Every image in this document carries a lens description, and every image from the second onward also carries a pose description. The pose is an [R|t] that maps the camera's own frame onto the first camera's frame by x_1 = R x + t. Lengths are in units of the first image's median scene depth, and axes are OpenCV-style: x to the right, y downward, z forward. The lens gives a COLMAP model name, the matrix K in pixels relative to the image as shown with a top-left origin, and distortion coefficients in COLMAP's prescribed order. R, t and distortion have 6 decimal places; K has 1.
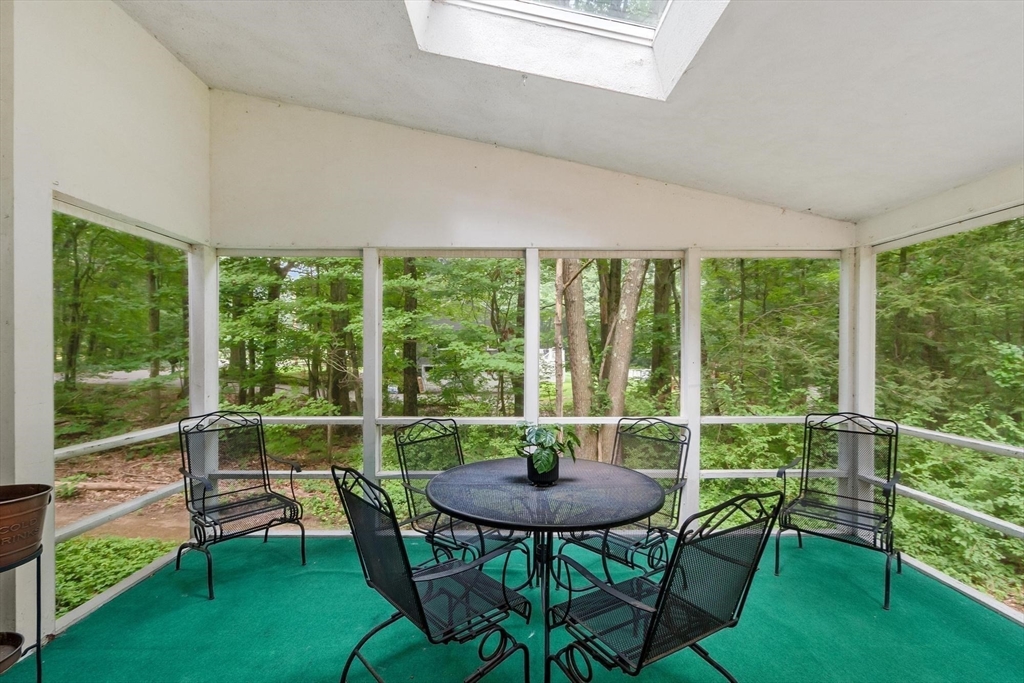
lens RADIAL K [[453.7, 0, 512.9], [0, 453.7, 350.7], [0, 0, 1]] dist [-0.000772, -0.000200]
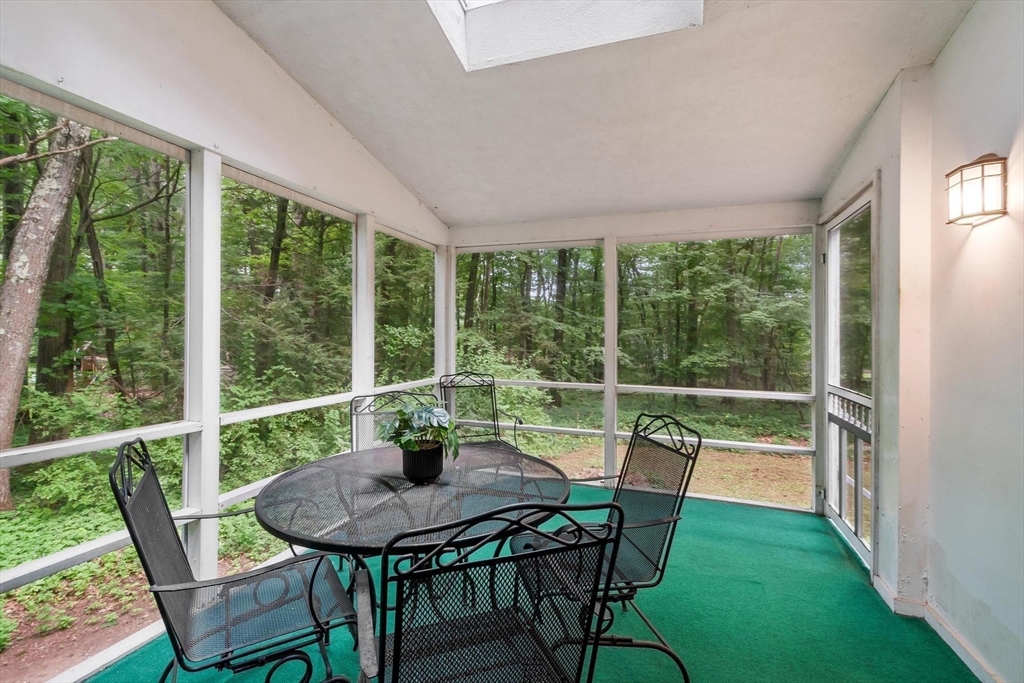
lens RADIAL K [[453.7, 0, 509.4], [0, 453.7, 336.0], [0, 0, 1]] dist [-0.000772, -0.000200]
pose [[0.353897, 0.002539, 0.935281, -0.143524], [-0.009318, 0.999956, 0.000811, 0.009802], [-0.935238, -0.009002, 0.353905, 0.136553]]
